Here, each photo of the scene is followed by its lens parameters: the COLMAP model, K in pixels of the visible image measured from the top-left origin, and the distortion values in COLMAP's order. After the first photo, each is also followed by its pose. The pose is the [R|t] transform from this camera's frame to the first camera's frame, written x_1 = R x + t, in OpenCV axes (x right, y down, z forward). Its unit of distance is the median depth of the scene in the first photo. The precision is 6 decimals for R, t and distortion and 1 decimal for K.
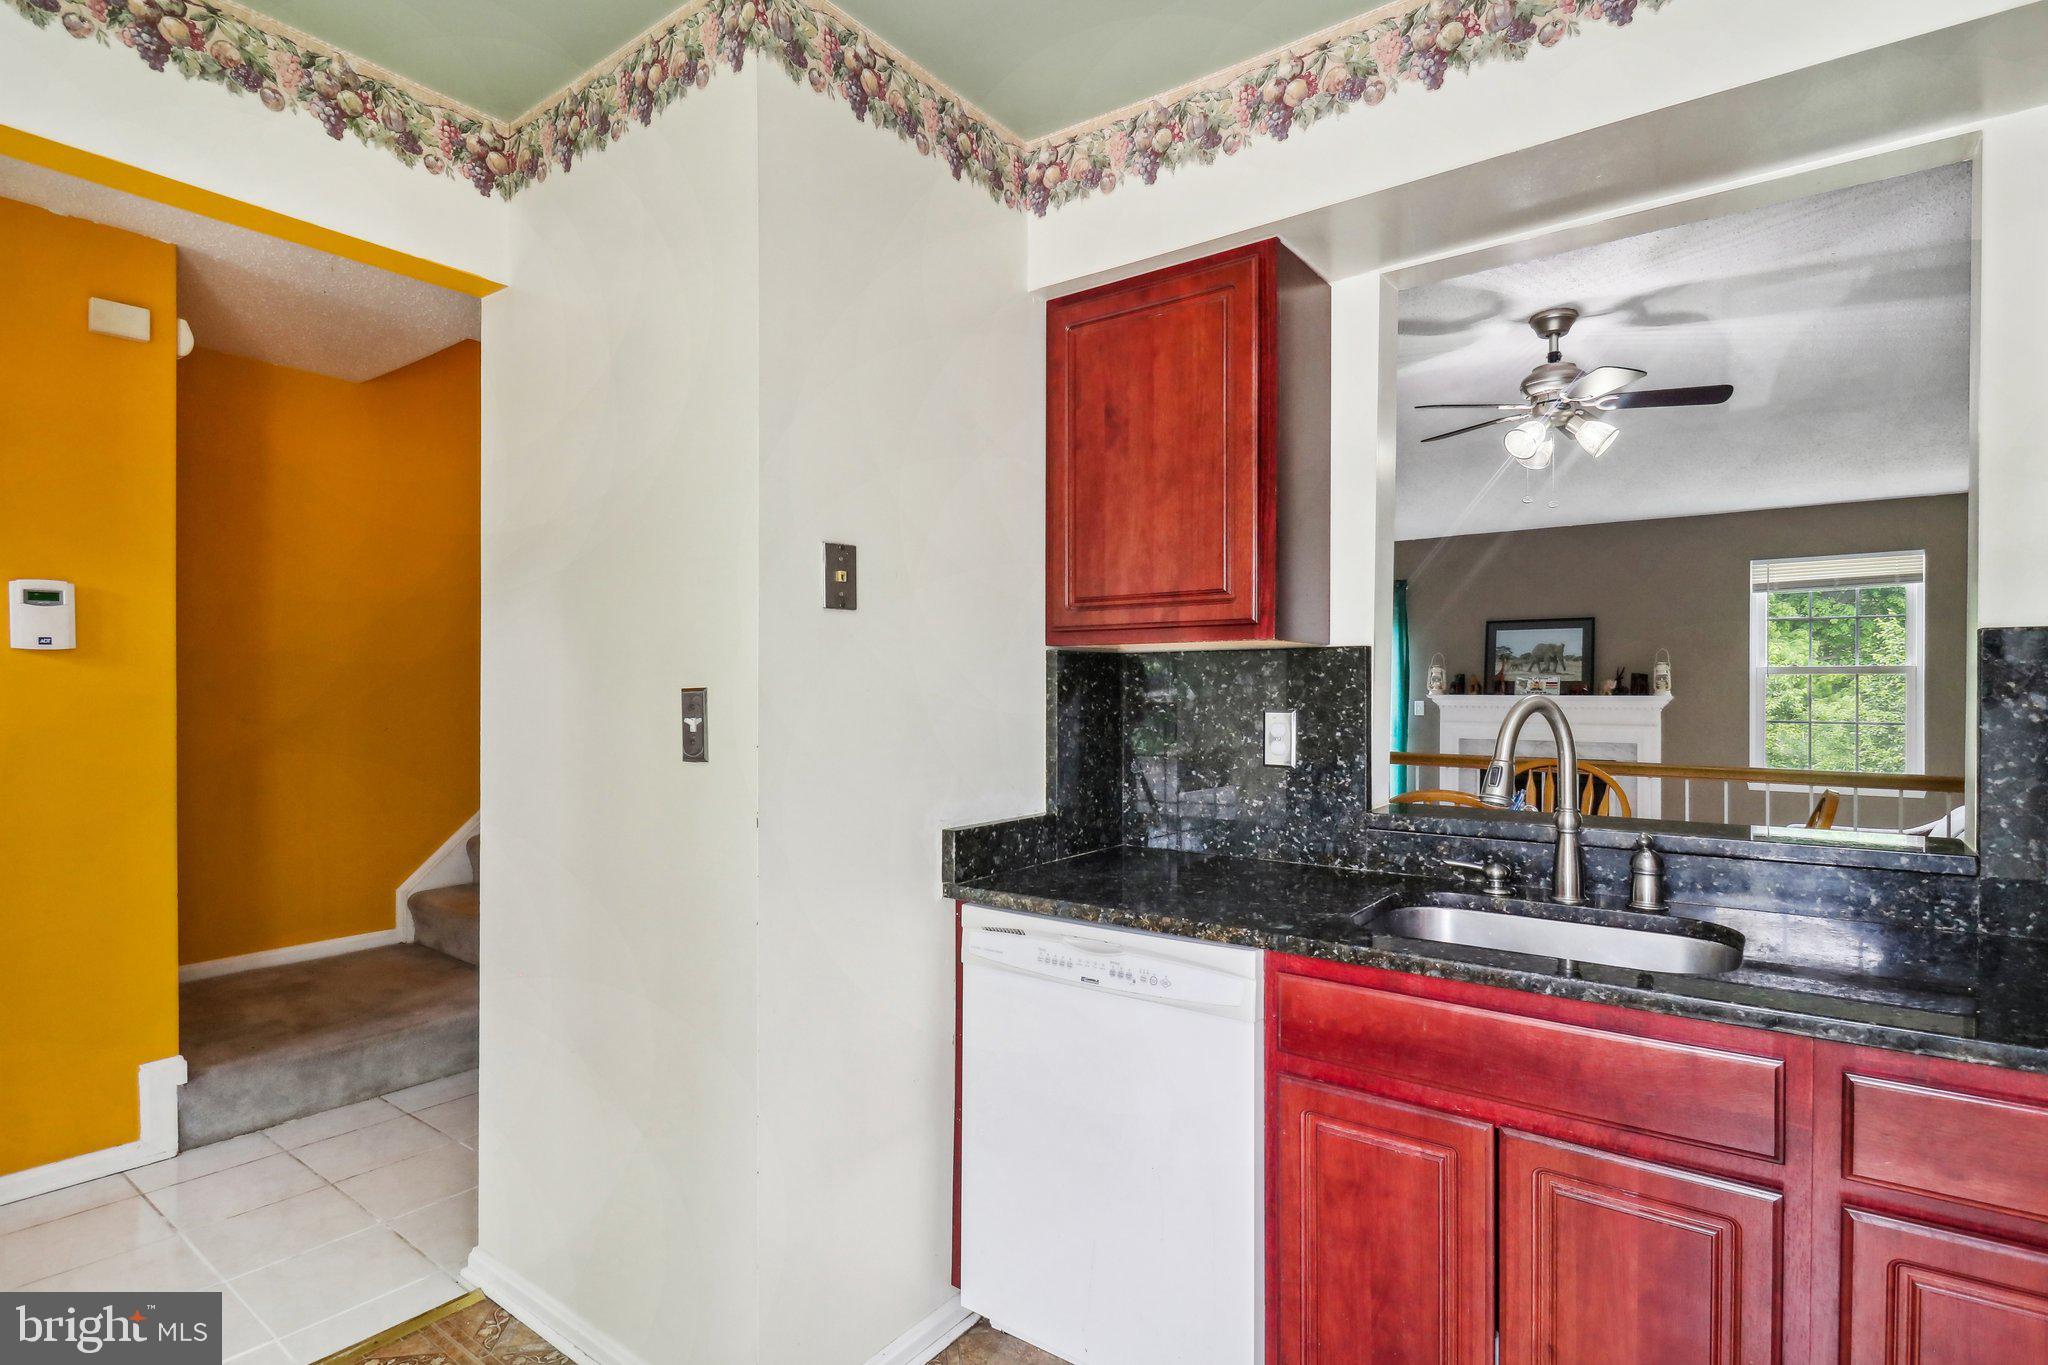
lens RADIAL K [[977.7, 0, 1012.7], [0, 977.7, 695.7], [0, 0, 1]] dist [0.025612, -0.020080]
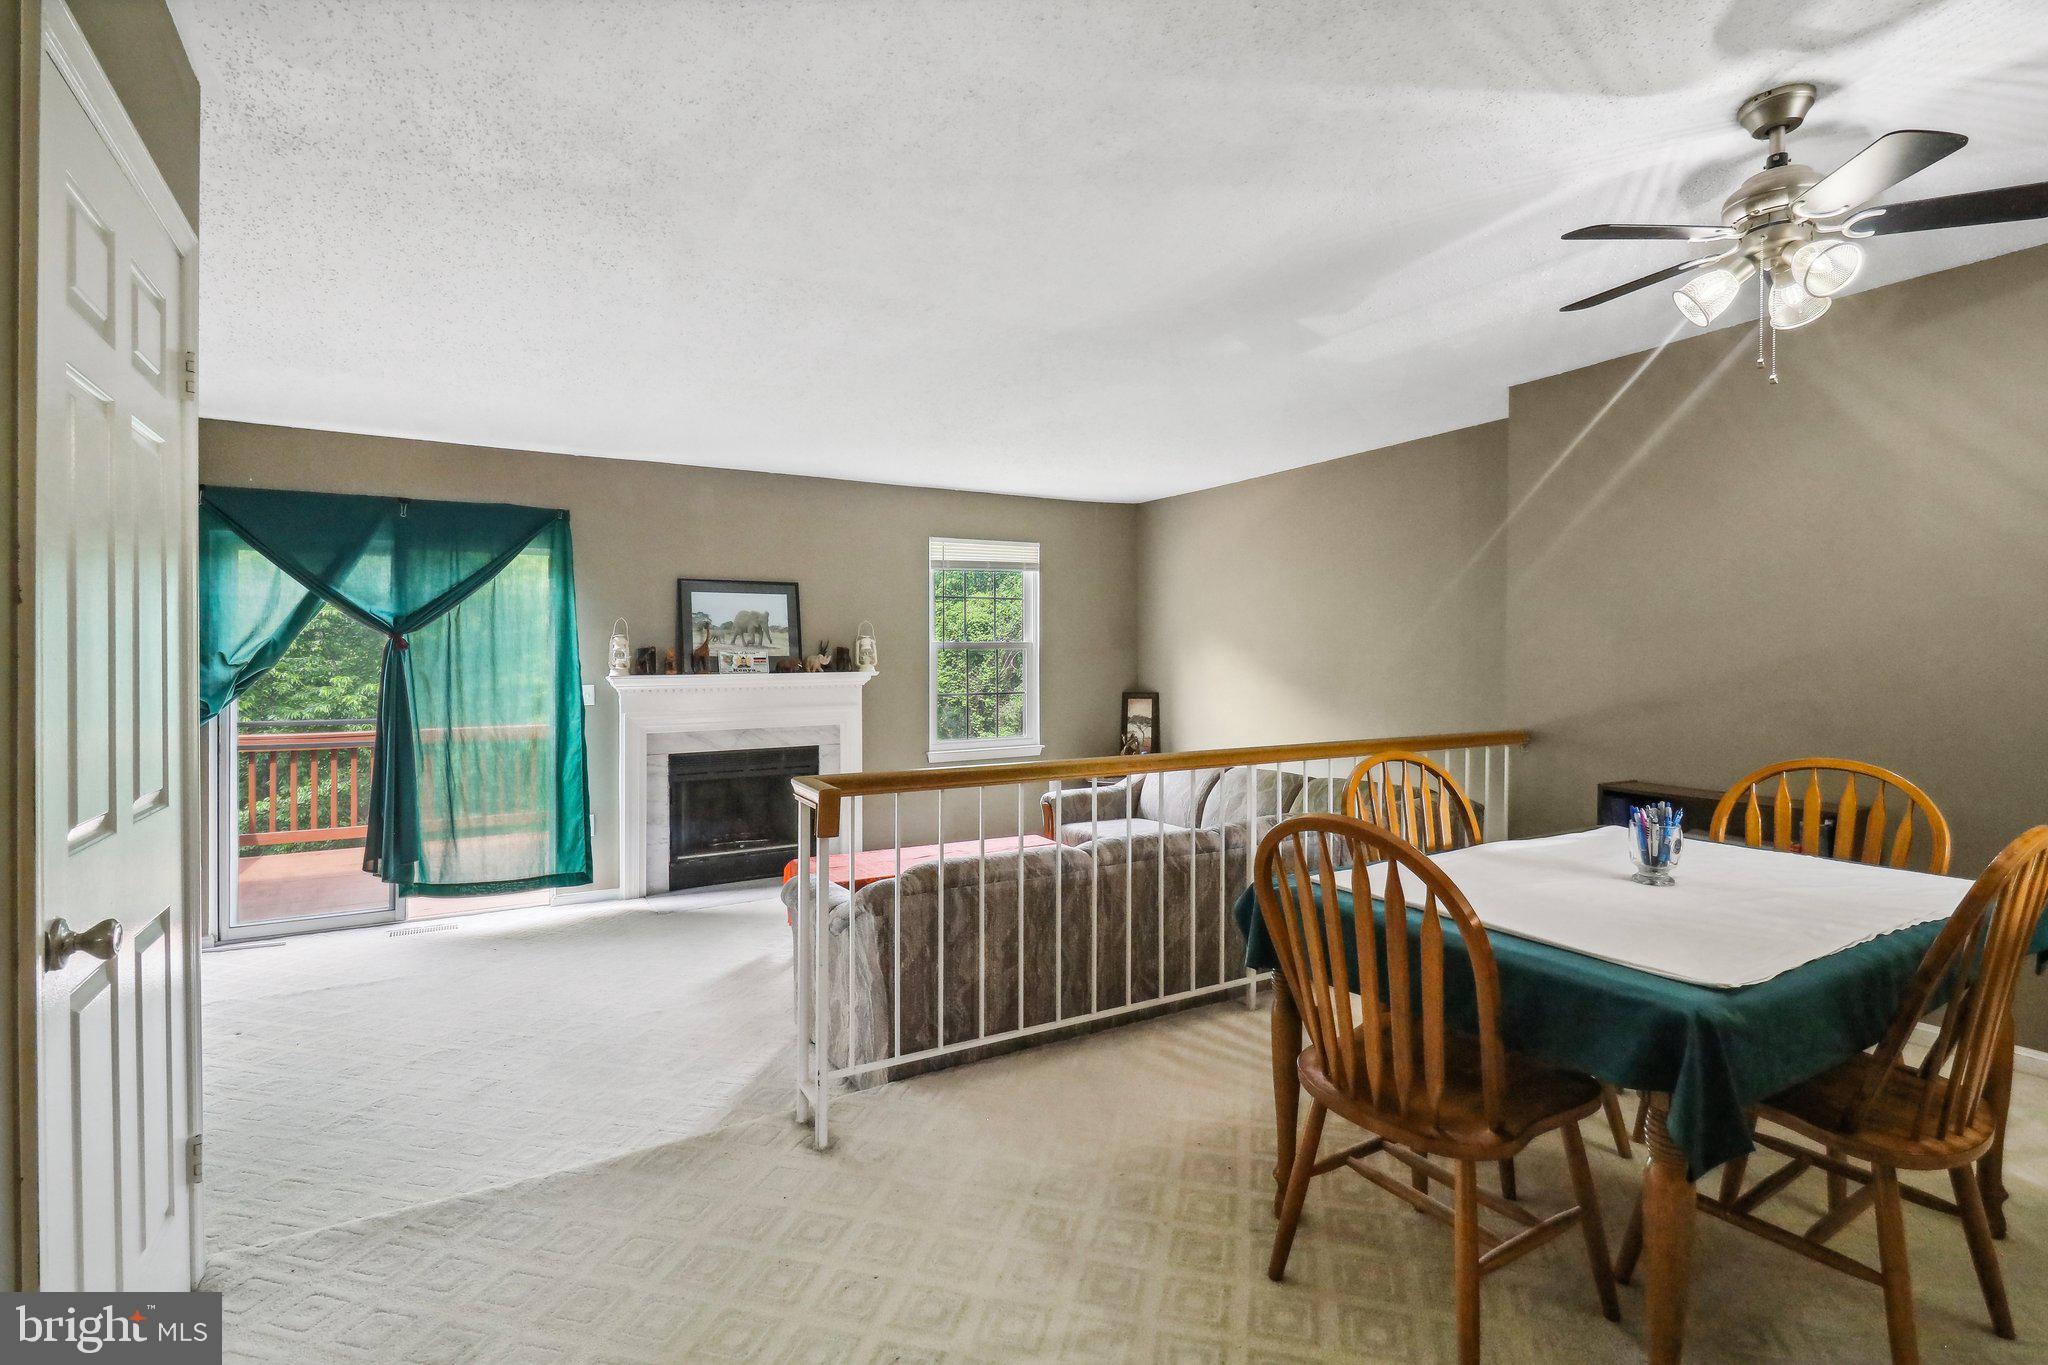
lens RADIAL K [[938.8, 0, 1025.0], [0, 938.8, 670.5], [0, 0, 1]] dist [0.005199, -0.011628]
pose [[0.399232, -0.013657, 0.916748, -0.467254], [0.018172, 0.999811, 0.006980, -0.025216], [-0.916670, 0.013872, 0.399405, 2.684362]]
